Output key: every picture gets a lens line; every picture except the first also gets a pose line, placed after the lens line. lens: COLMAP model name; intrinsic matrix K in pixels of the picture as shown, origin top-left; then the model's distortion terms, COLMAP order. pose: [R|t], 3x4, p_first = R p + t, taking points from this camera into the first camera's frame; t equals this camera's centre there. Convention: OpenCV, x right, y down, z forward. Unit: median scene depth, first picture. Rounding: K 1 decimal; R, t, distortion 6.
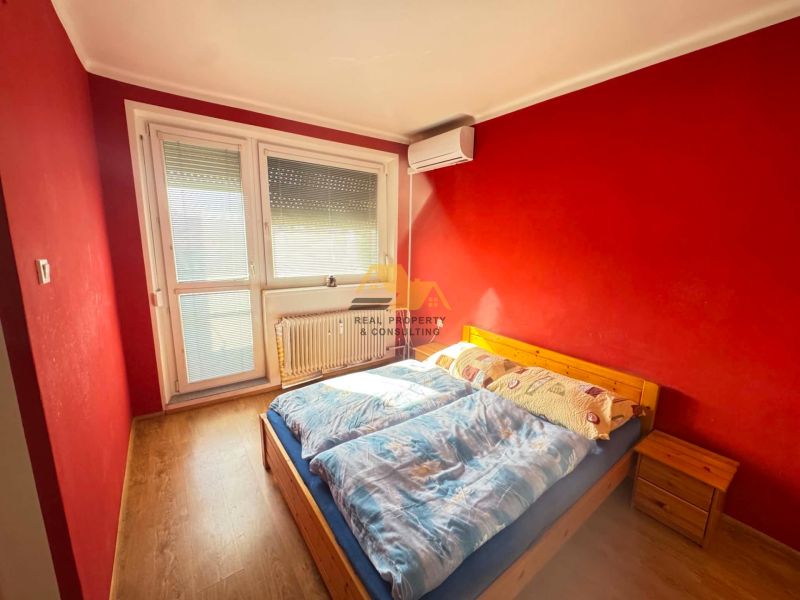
lens RADIAL K [[320.9, 0, 400.1], [0, 320.9, 298.0], [0, 0, 1]] dist [-0.002458, -0.000348]
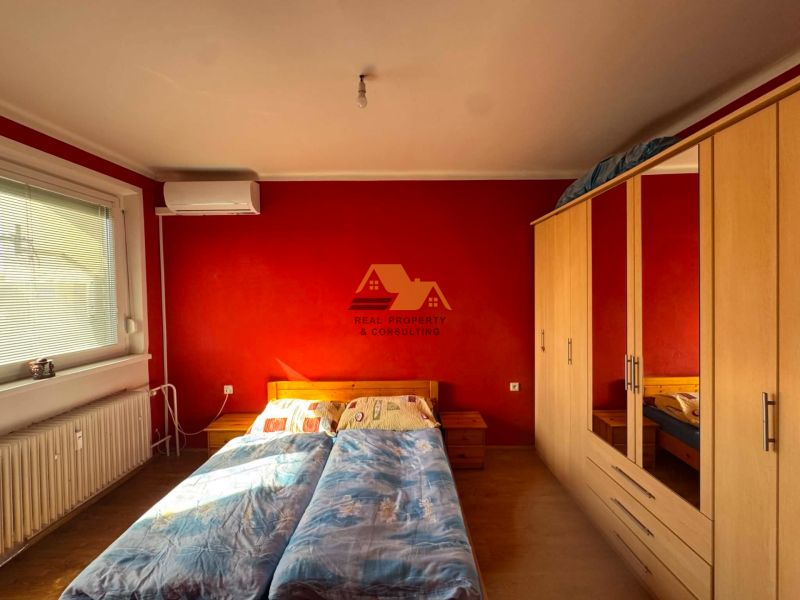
lens RADIAL K [[320.9, 0, 400.7], [0, 320.9, 298.9], [0, 0, 1]] dist [-0.002458, -0.000348]
pose [[0.590153, -0.050298, 0.805723, -0.517001], [0.172133, 0.982946, -0.064717, -0.046341], [-0.788727, 0.176884, 0.588746, 0.171683]]
